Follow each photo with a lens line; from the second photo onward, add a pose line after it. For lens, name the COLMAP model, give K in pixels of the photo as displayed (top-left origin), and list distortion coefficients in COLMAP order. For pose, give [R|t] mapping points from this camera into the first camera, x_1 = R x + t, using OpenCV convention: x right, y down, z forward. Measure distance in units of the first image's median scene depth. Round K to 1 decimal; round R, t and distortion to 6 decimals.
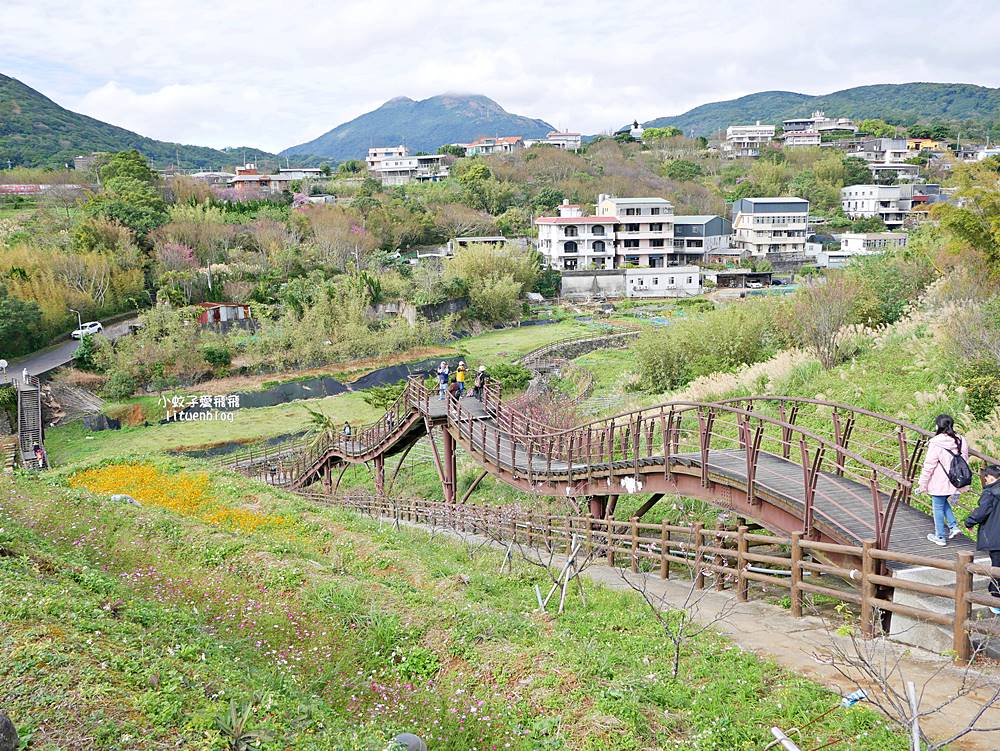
lens RADIAL K [[835.9, 0, 497.5], [0, 835.9, 367.6], [0, 0, 1]] dist [-0.042784, 0.019019]
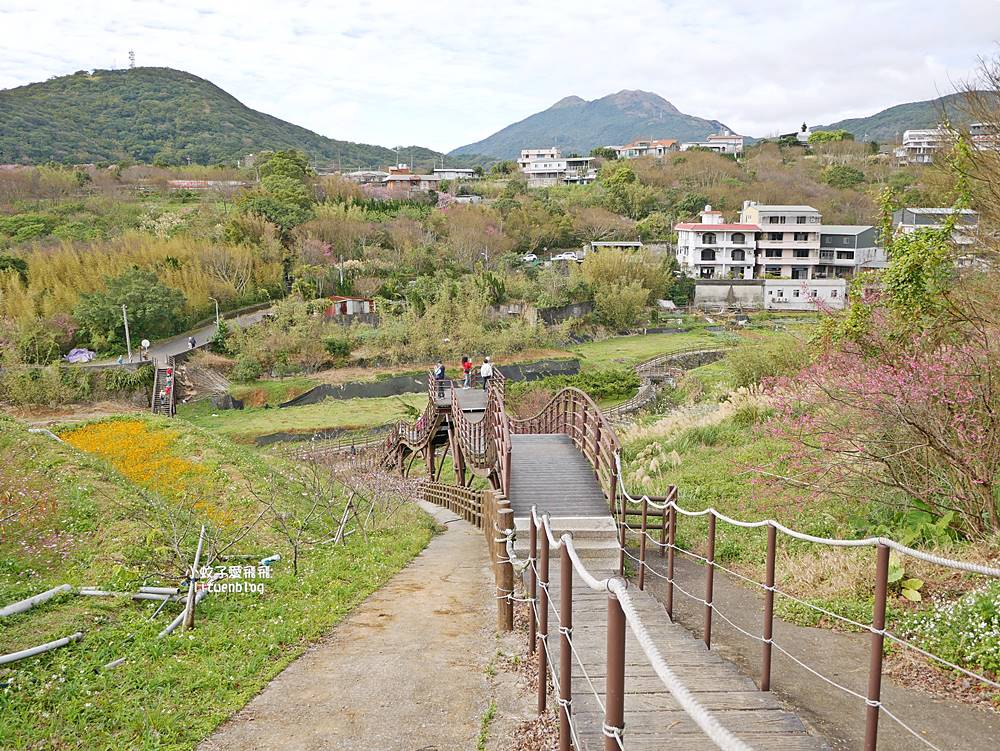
lens RADIAL K [[850.6, 0, 497.3], [0, 850.6, 371.6], [0, 0, 1]] dist [-0.044601, 0.024208]
pose [[0.981069, 0.056131, -0.185348, 0.036994], [-0.056280, 0.998405, 0.004462, 0.000668], [0.185303, 0.006053, 0.982663, -0.013046]]
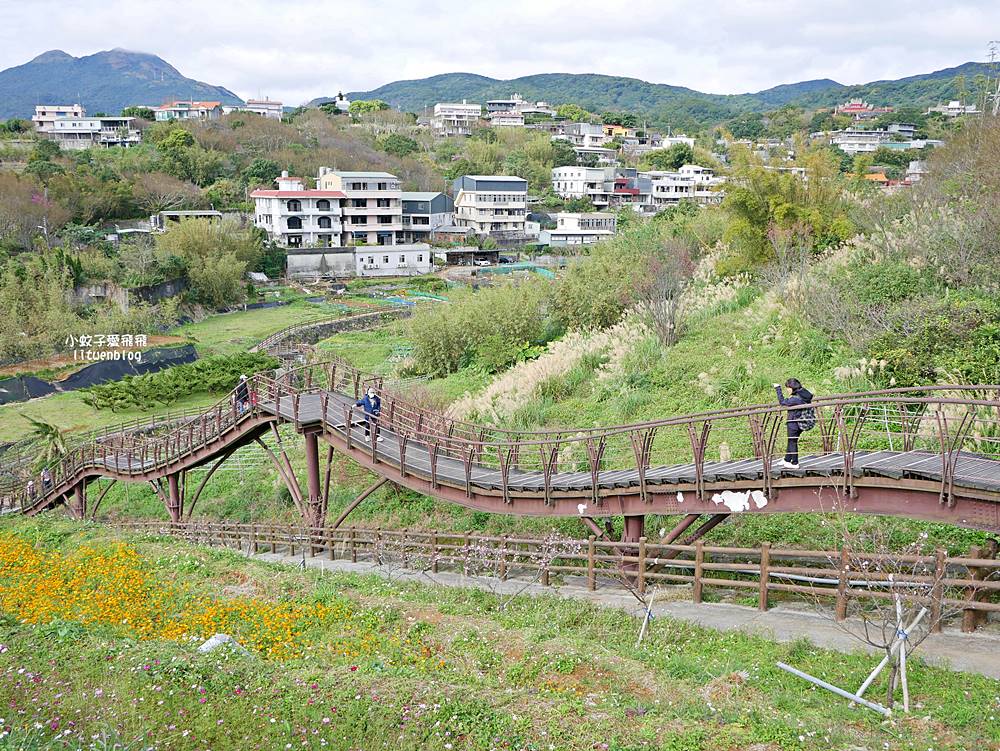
lens RADIAL K [[855.1, 0, 498.5], [0, 855.1, 365.4], [0, 0, 1]] dist [-0.048306, 0.026766]
pose [[0.936841, -0.042821, 0.347124, -0.034793], [0.036179, 0.999017, 0.025598, -0.002113], [-0.347879, -0.011422, 0.937470, 0.031714]]
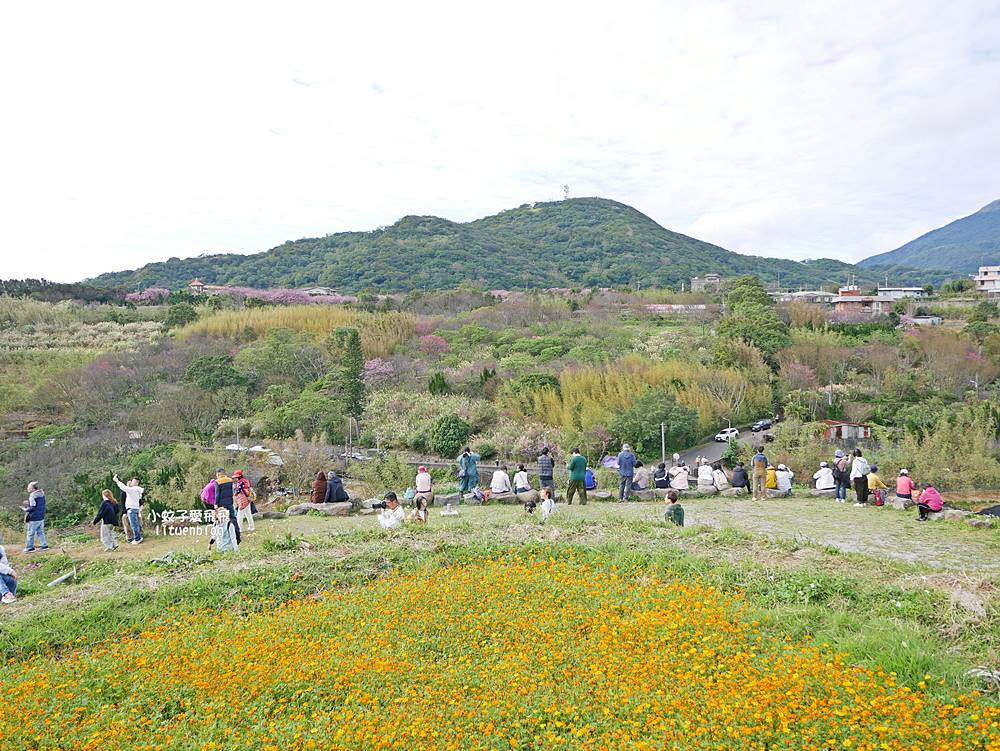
lens RADIAL K [[835.9, 0, 497.5], [0, 835.9, 367.6], [0, 0, 1]] dist [-0.042784, 0.019019]
pose [[0.793309, 0.052072, -0.606588, -0.021883], [-0.129174, 0.988048, -0.084119, 0.001812], [0.594958, 0.145088, 0.790553, -0.097365]]
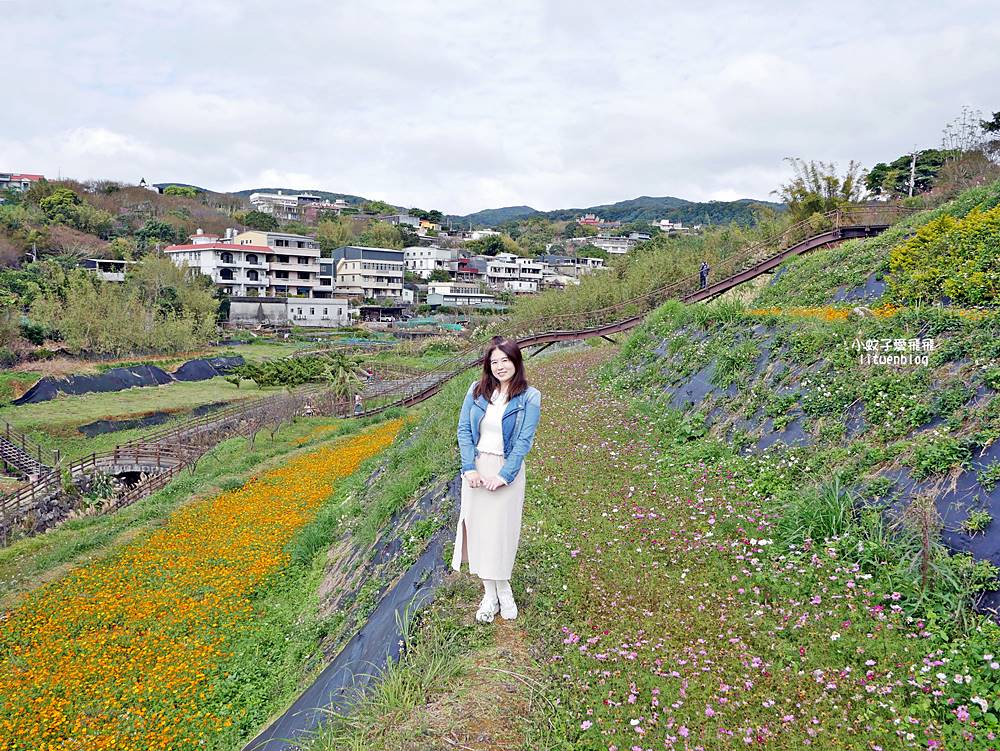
lens RADIAL K [[850.6, 0, 497.3], [0, 850.6, 371.6], [0, 0, 1]] dist [-0.044601, 0.024208]
pose [[0.771718, -0.012364, 0.635845, -0.289135], [0.083053, 0.993208, -0.081488, 0.071470], [-0.630518, 0.115695, 0.767503, 0.067403]]
